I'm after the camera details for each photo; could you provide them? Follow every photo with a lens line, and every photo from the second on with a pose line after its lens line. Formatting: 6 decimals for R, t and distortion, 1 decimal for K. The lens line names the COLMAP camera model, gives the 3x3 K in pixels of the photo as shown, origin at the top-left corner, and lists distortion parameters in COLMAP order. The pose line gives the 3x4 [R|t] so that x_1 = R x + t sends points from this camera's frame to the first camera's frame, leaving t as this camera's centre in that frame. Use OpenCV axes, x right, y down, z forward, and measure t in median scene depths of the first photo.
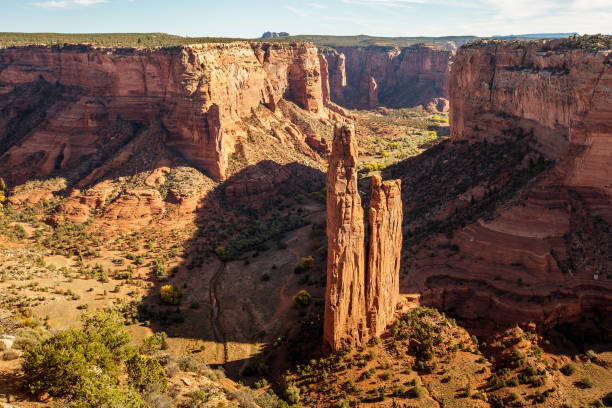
lens RADIAL K [[547.7, 0, 307.7], [0, 547.7, 203.5], [0, 0, 1]] dist [-0.000636, 0.126891]
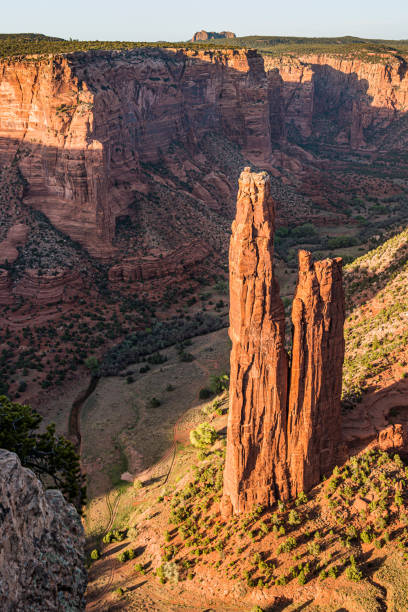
lens RADIAL K [[864.5, 0, 215.6], [0, 864.5, 280.7], [0, 0, 1]] dist [0.021835, -0.089385]
pose [[0.998071, 0.020121, -0.058725, 0.043914], [-0.021368, 0.999558, -0.020681, 0.005466], [0.058283, 0.021896, 0.998060, -0.039276]]
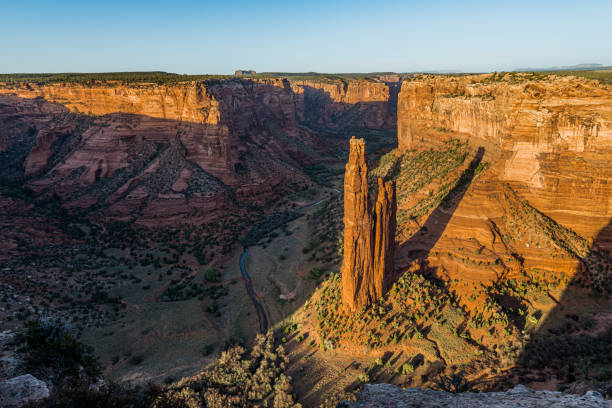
lens RADIAL K [[412.7, 0, 305.4], [0, 412.7, 202.4], [0, 0, 1]] dist [0.042362, -0.033177]
pose [[0.994870, -0.037524, 0.093949, -0.087627], [0.036871, 0.999282, 0.008681, -0.002971], [-0.094207, -0.005173, 0.995539, 0.003403]]
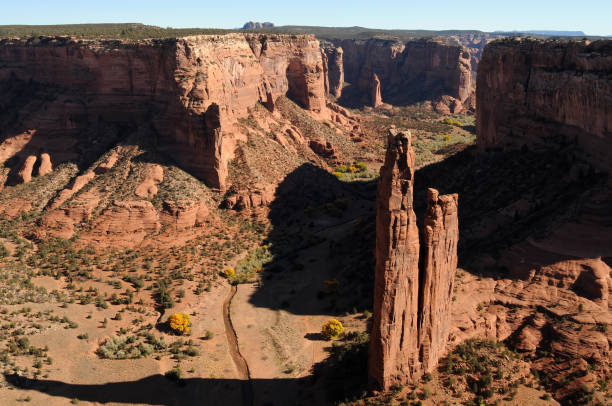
lens RADIAL K [[620.8, 0, 302.2], [0, 620.8, 204.7], [0, 0, 1]] dist [-0.072303, 0.020940]
pose [[0.999639, 0.004763, 0.026458, -0.061136], [-0.004363, 0.999875, -0.015168, -0.005753], [-0.026526, 0.015047, 0.999535, 0.008788]]
